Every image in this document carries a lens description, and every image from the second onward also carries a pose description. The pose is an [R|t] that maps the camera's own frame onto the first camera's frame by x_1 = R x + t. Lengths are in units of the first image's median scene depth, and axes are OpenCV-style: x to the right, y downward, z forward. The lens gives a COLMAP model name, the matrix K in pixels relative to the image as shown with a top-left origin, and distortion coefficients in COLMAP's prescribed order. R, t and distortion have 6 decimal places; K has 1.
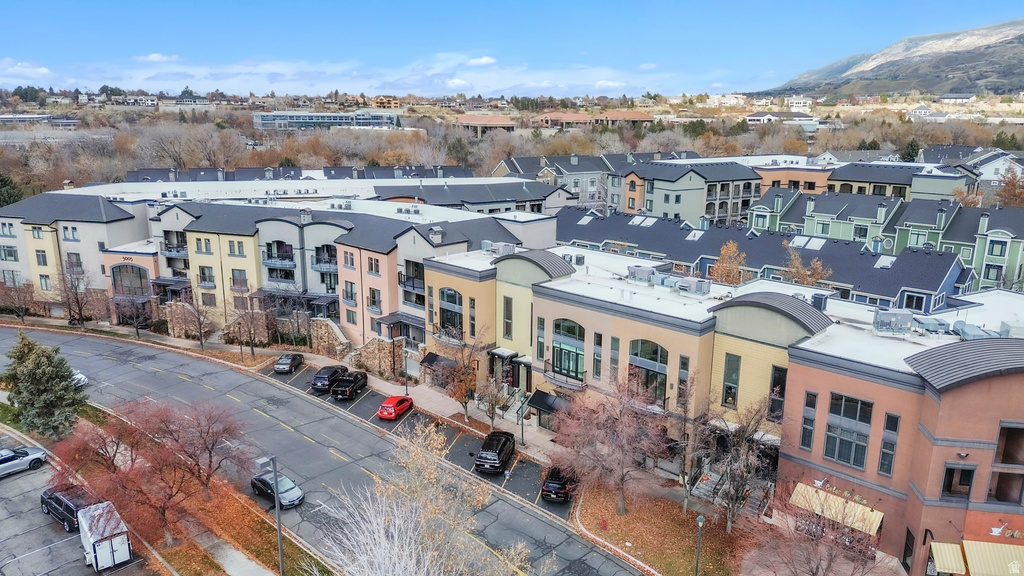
lens RADIAL K [[722.4, 0, 512.0], [0, 722.4, 288.0], [0, 0, 1]] dist [0.078149, -0.078403]
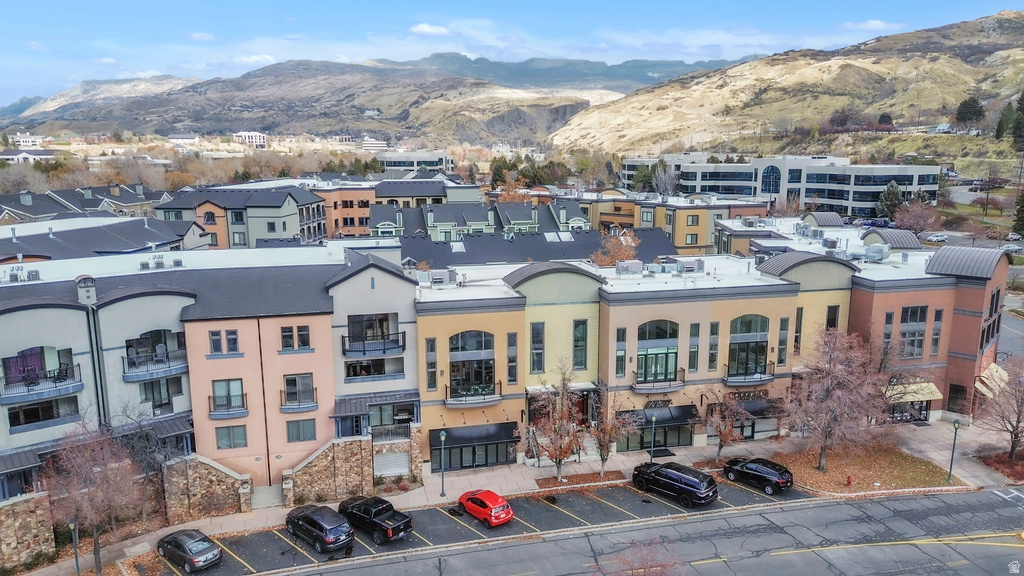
lens RADIAL K [[722.4, 0, 512.0], [0, 722.4, 288.0], [0, 0, 1]] dist [0.078149, -0.078403]
pose [[0.547121, -0.168500, 0.819919, -0.542368], [0.213209, 0.975274, 0.058155, -0.063223], [-0.809445, 0.142996, 0.569519, 0.423672]]
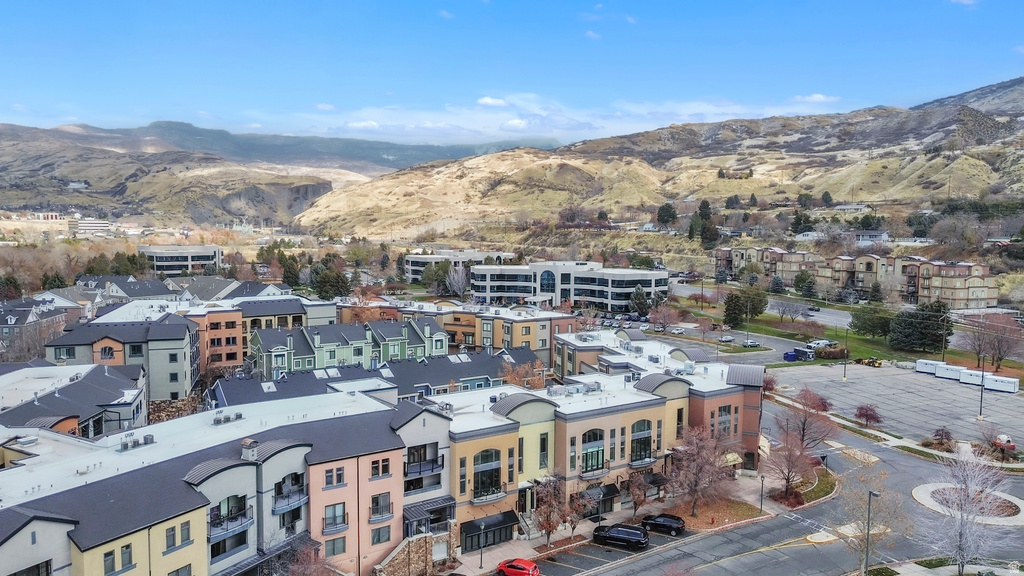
lens RADIAL K [[722.4, 0, 512.0], [0, 722.4, 288.0], [0, 0, 1]] dist [0.078149, -0.078403]
pose [[0.219513, -0.090950, 0.971361, -0.911110], [0.233353, 0.971640, 0.038242, -0.220179], [-0.947291, 0.218275, 0.234511, 0.521311]]
